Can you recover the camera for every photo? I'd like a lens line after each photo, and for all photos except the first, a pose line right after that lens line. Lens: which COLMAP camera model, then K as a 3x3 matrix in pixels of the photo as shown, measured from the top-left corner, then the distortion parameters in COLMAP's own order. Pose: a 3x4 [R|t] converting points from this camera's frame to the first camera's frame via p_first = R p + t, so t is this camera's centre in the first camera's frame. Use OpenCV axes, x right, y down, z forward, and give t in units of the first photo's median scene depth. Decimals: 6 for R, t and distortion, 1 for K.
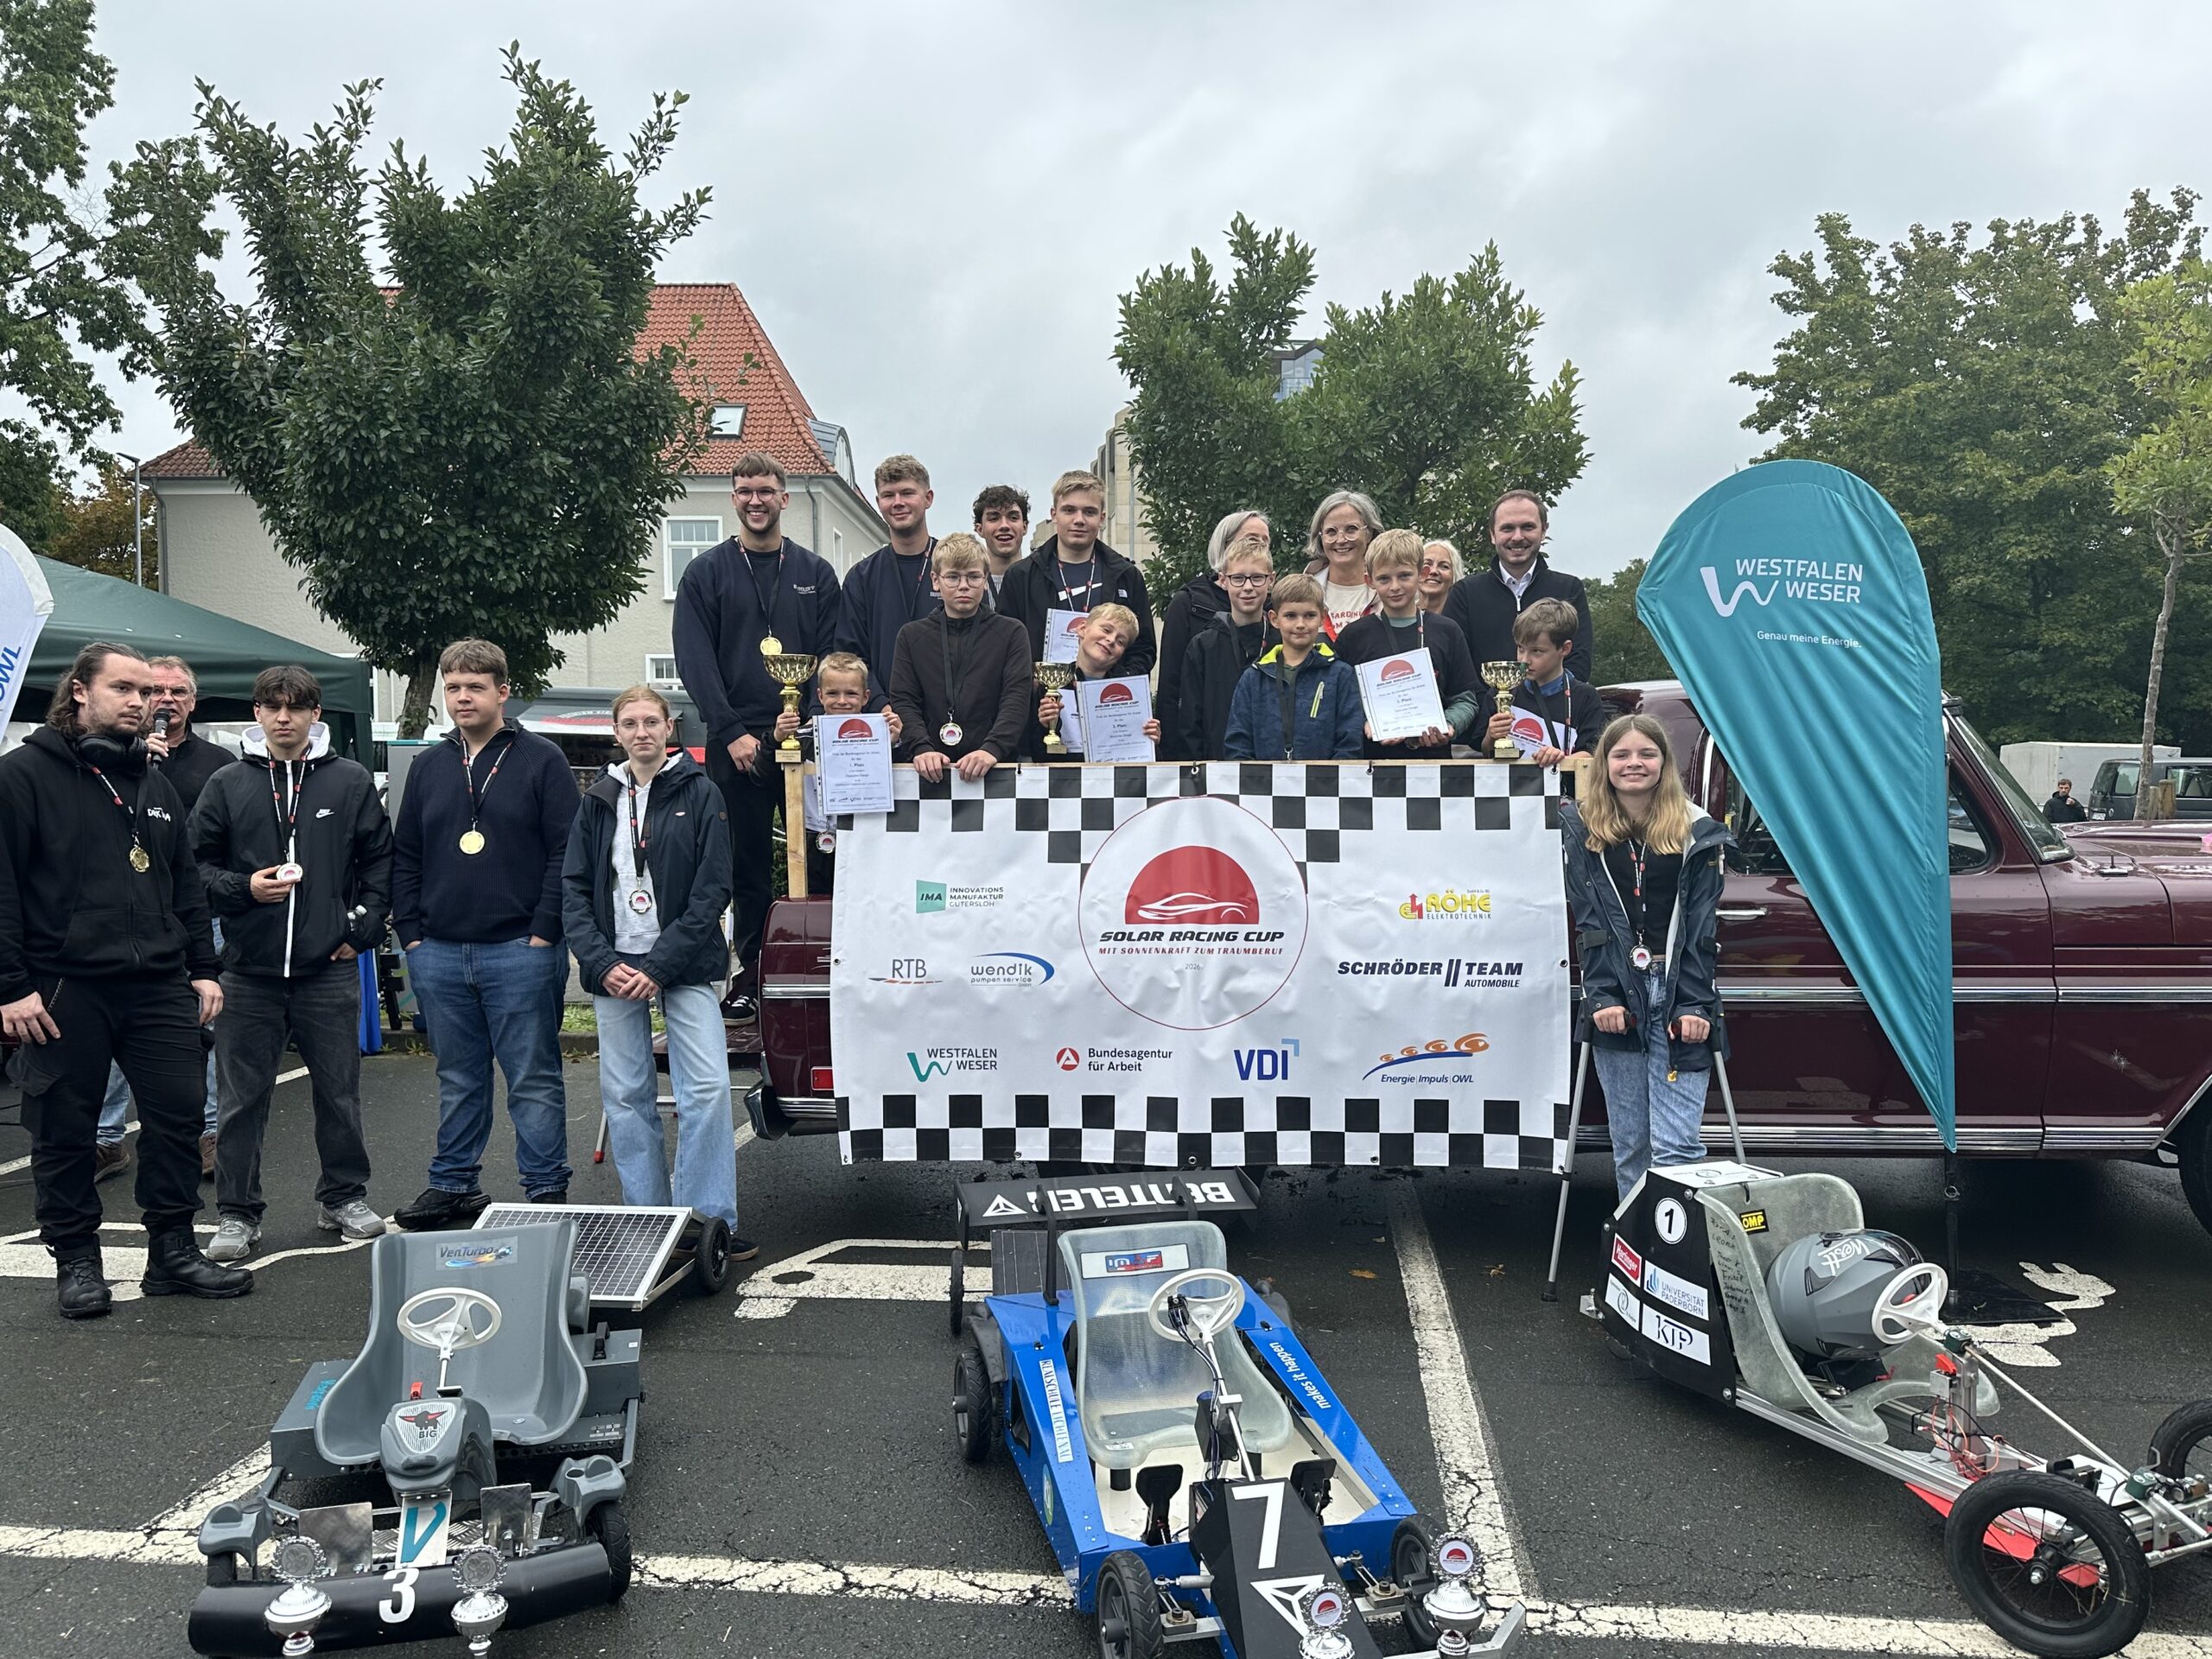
lens RADIAL K [[1666.1, 0, 1104.5], [0, 1666.1, 831.7], [0, 0, 1]] dist [-0.006110, 0.004566]
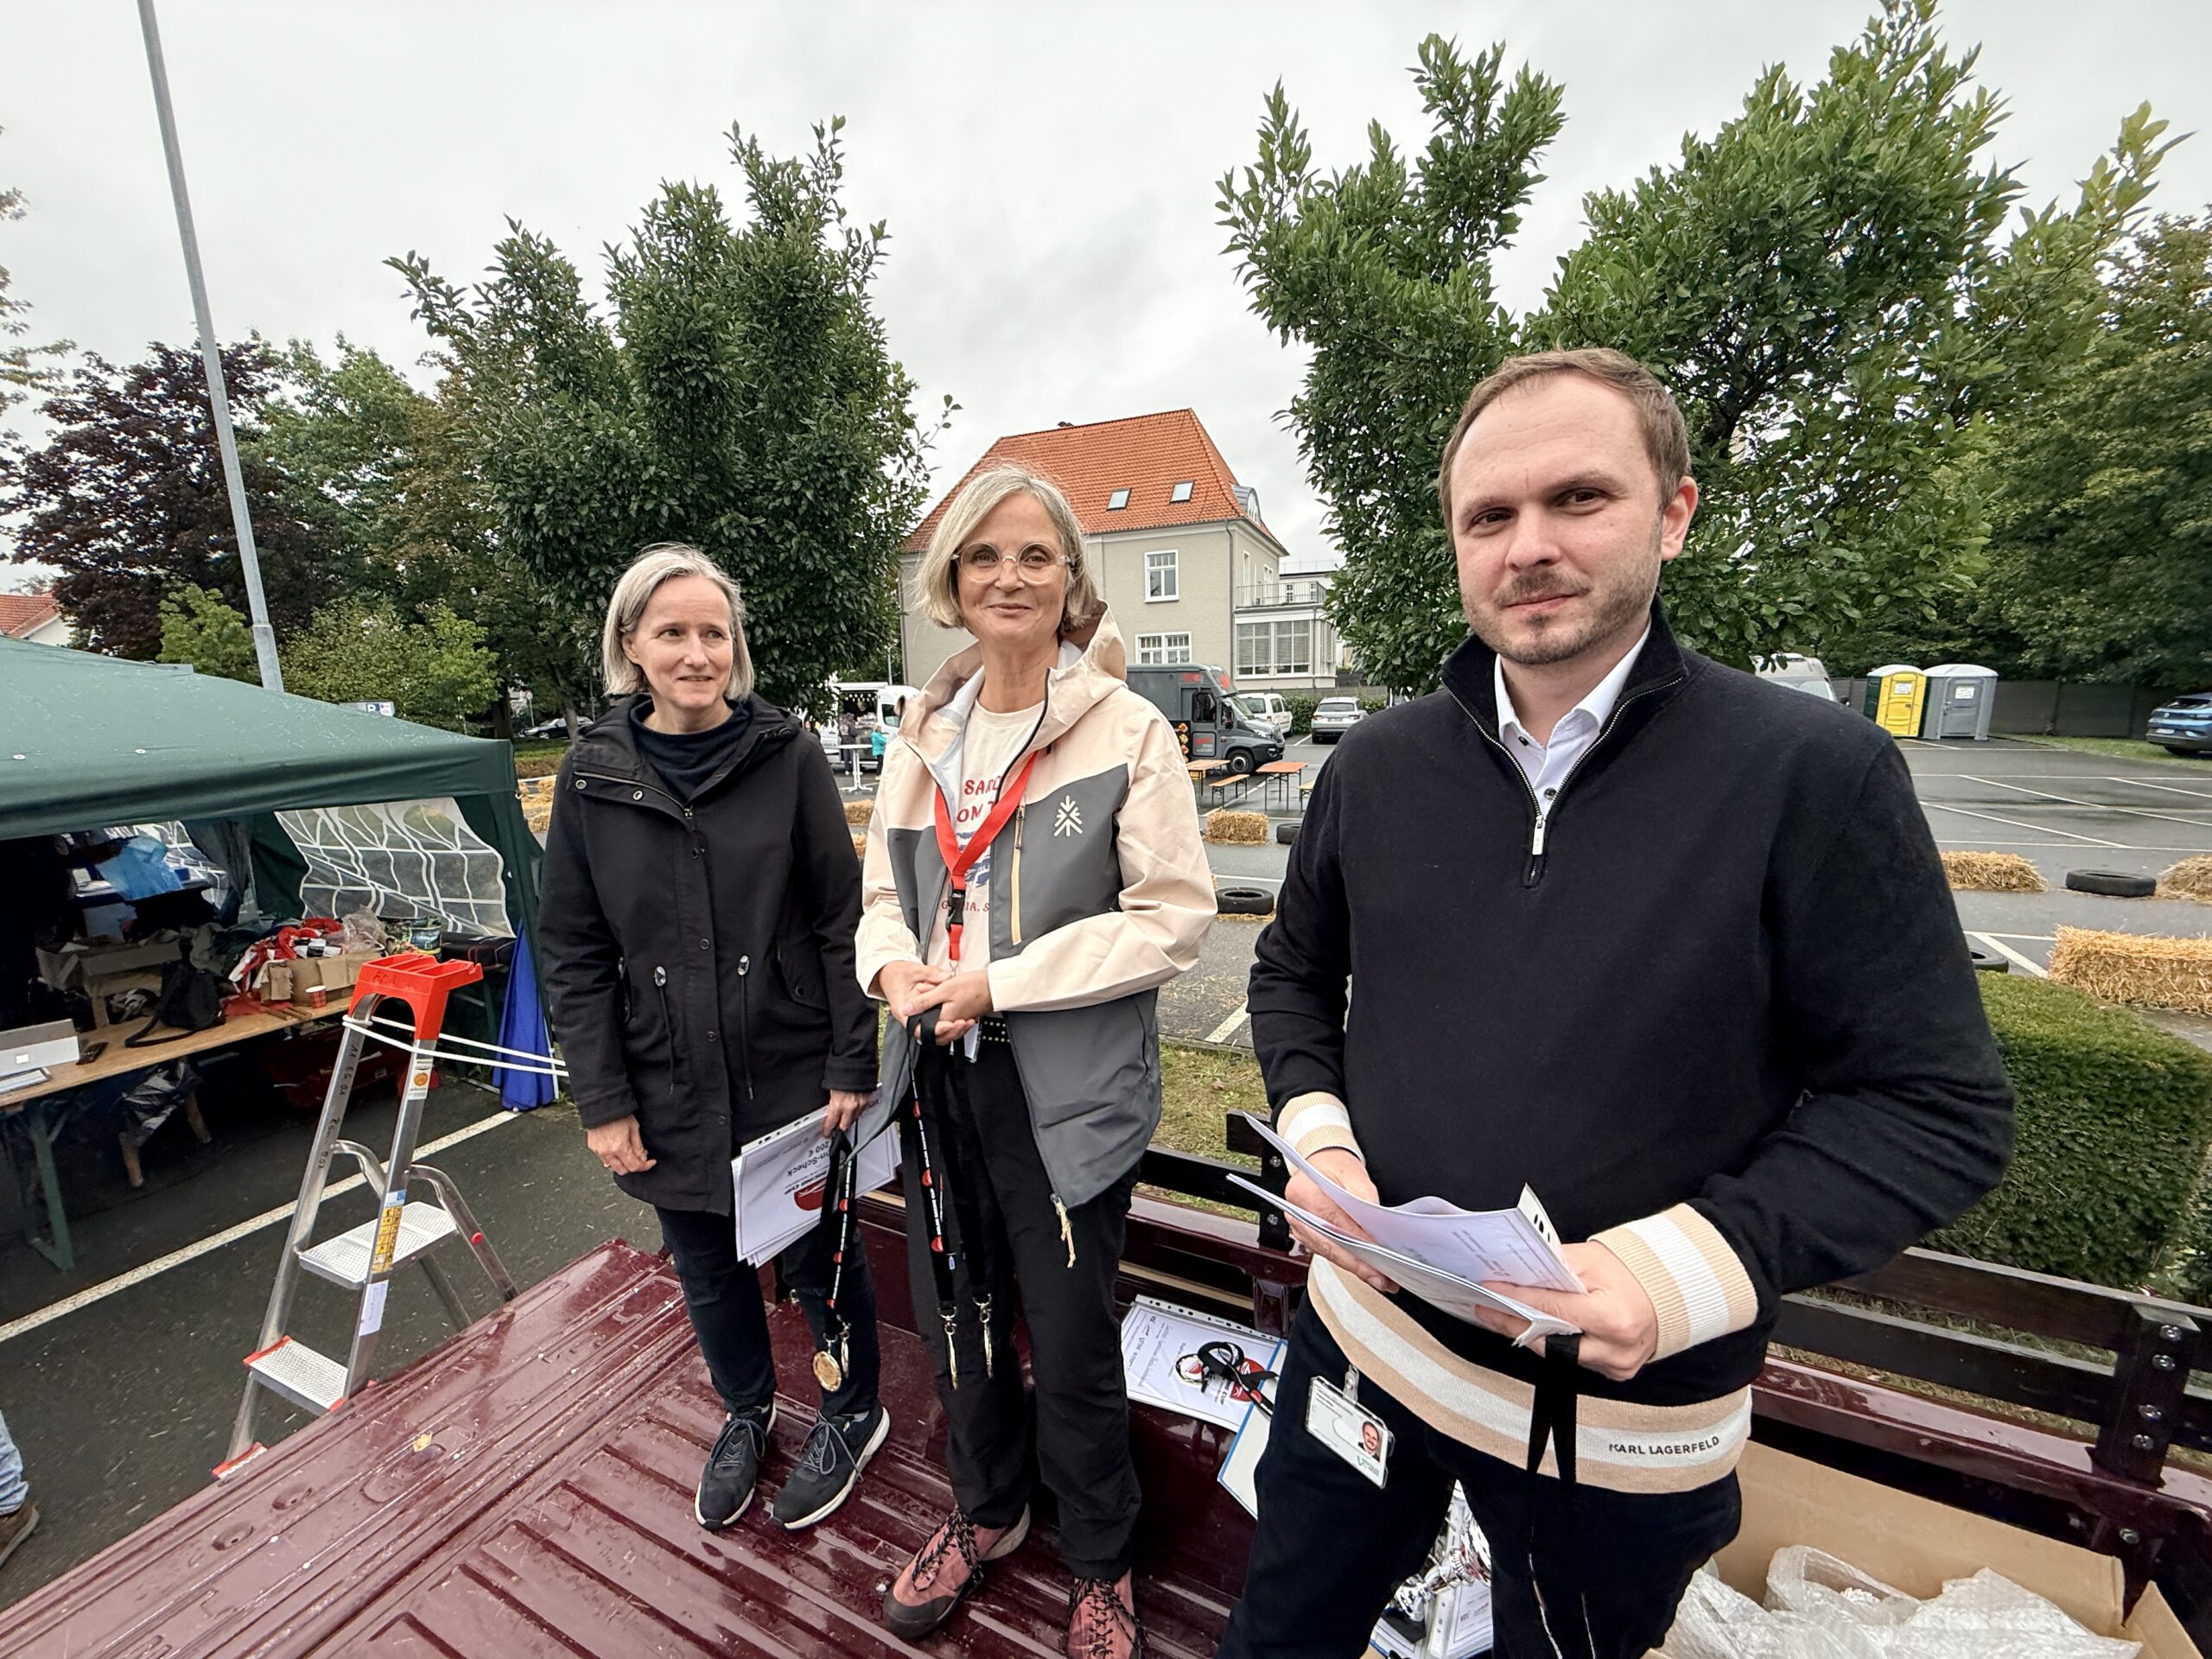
lens RADIAL K [[884.3, 0, 1110.4], [0, 884.3, 788.8], [0, 0, 1]] dist [-0.001393, -0.000200]
pose [[0.936962, 0.015028, -0.349107, 0.079429], [0.013880, 0.996686, 0.080155, -0.097280], [0.349155, -0.079948, 0.933648, 0.556023]]
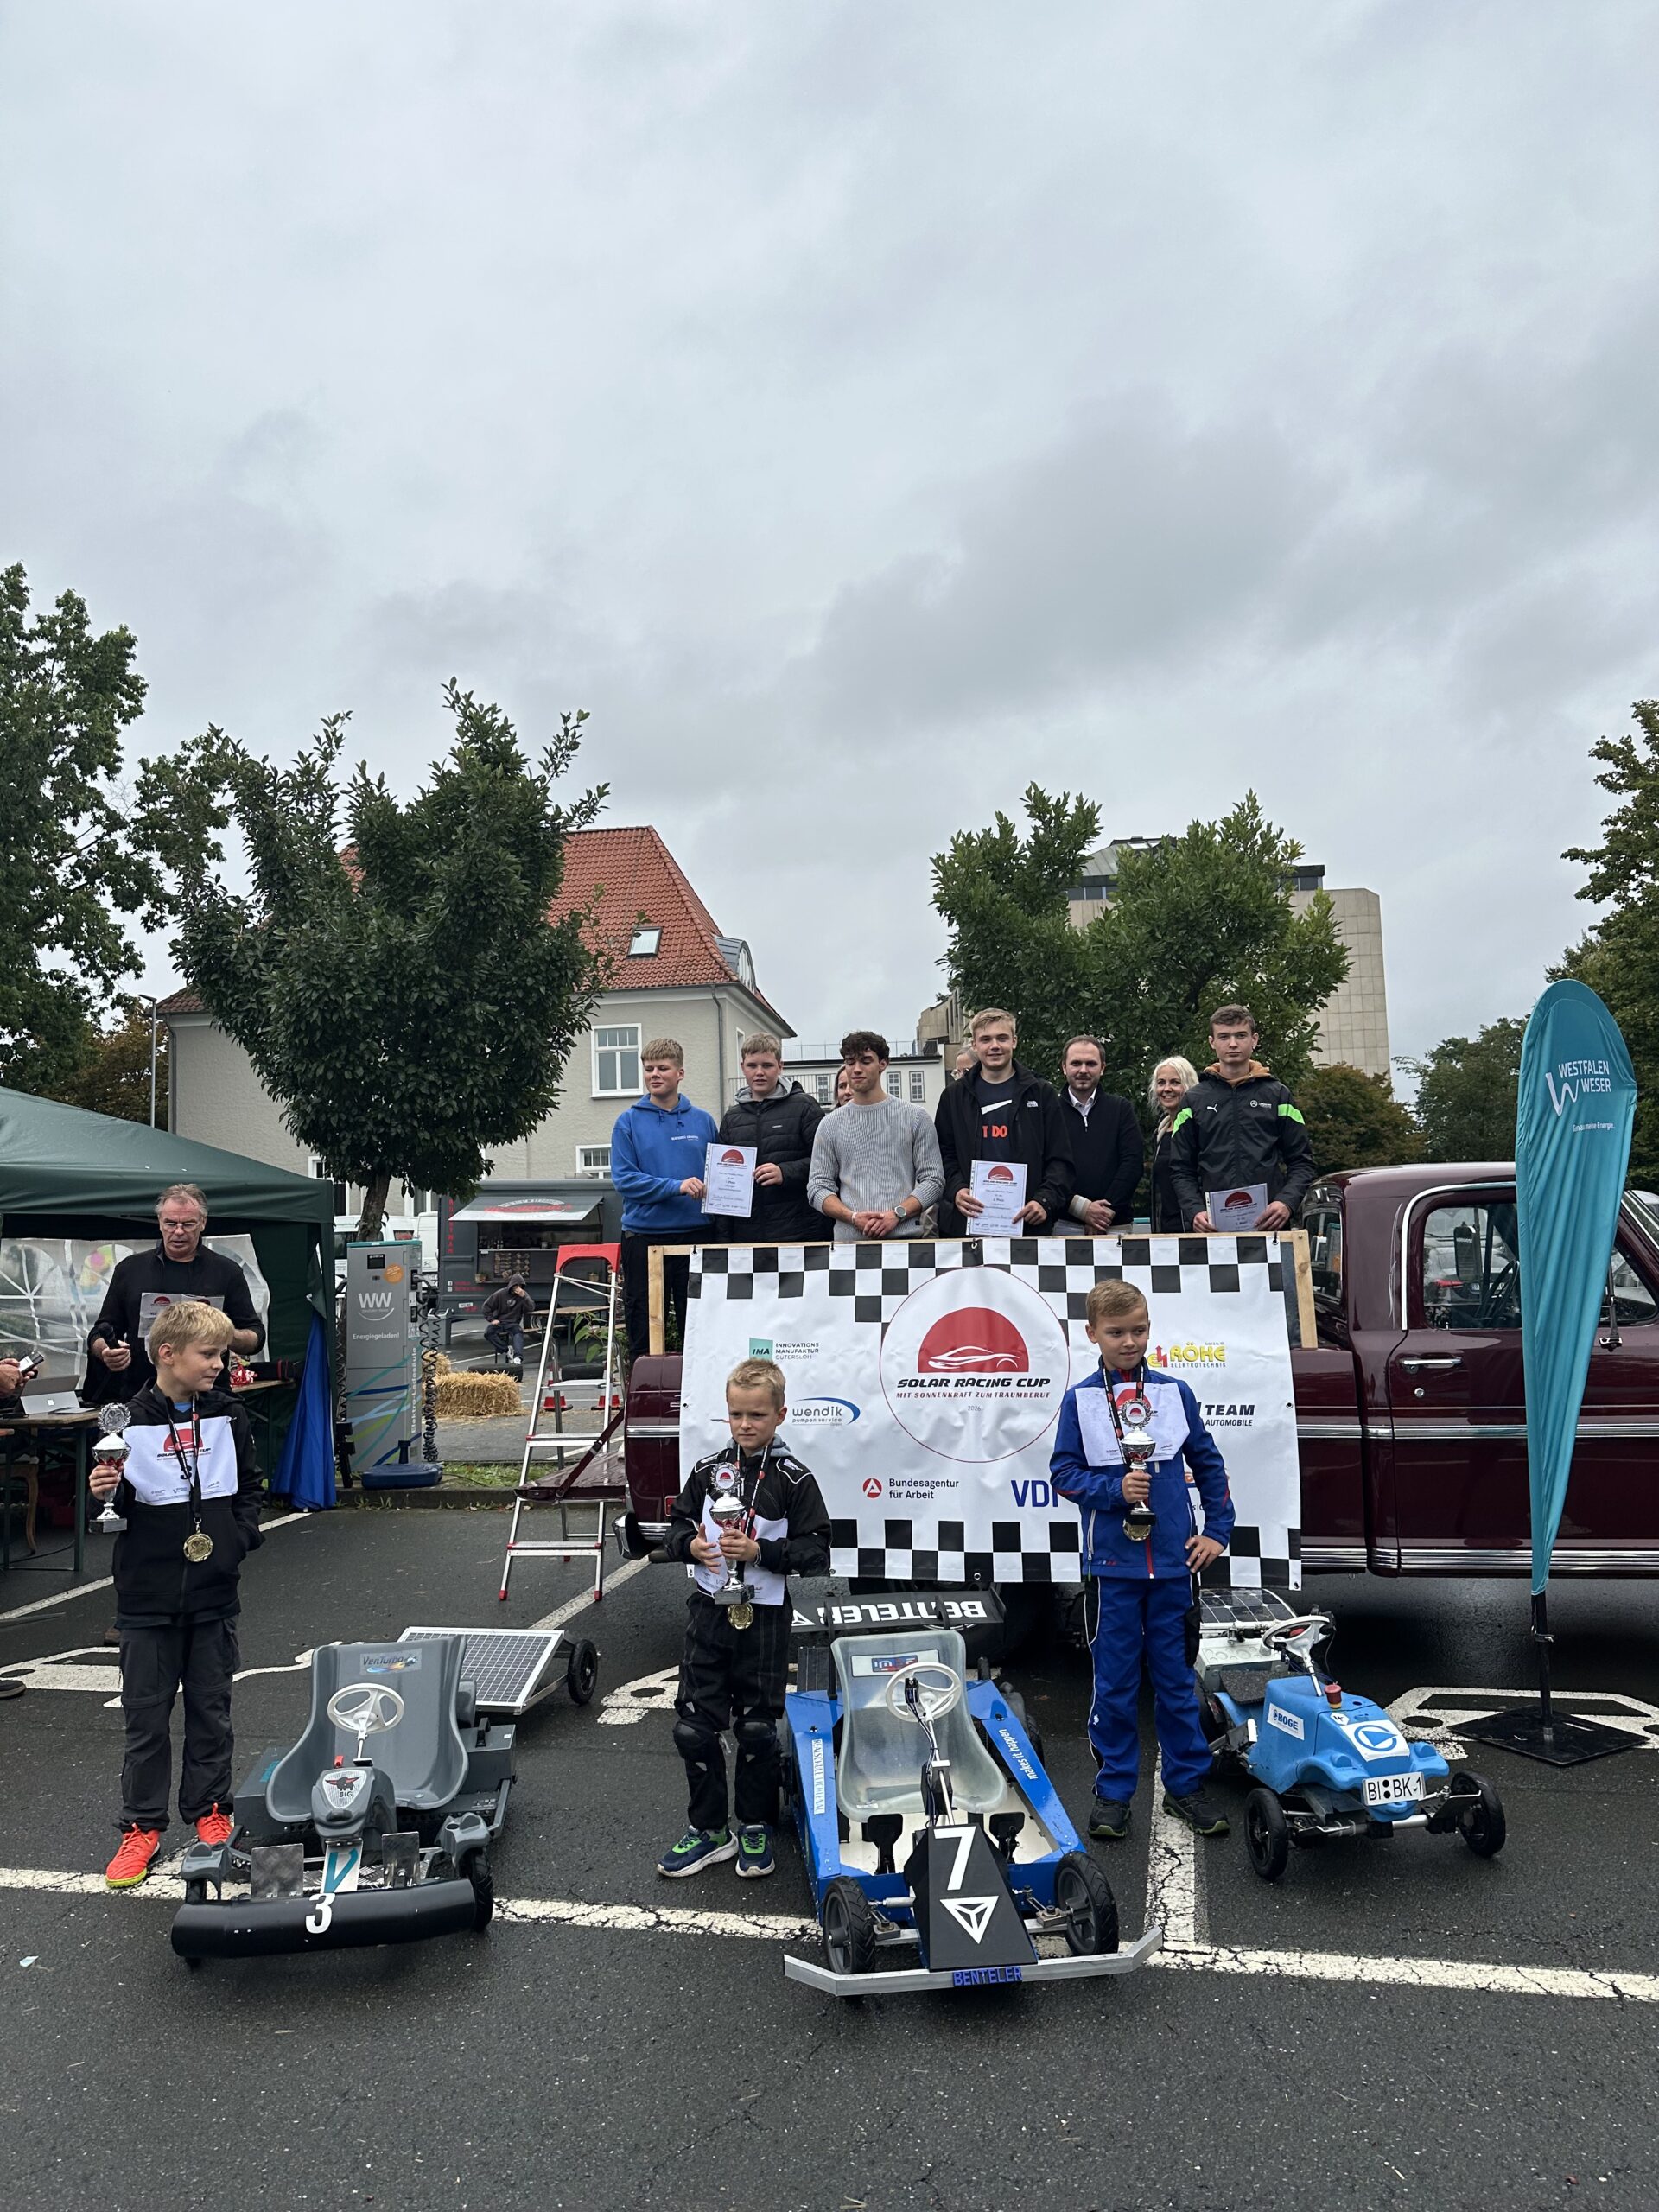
lens RADIAL K [[1537.5, 0, 822.3], [0, 1537.5, 1082.1], [0, 0, 1]] dist [0.117946, -0.211045]
pose [[0.992529, -0.042603, -0.114327, 0.044059], [0.026590, 0.990062, -0.138098, -0.005531], [0.119075, 0.134026, 0.983798, -0.082022]]
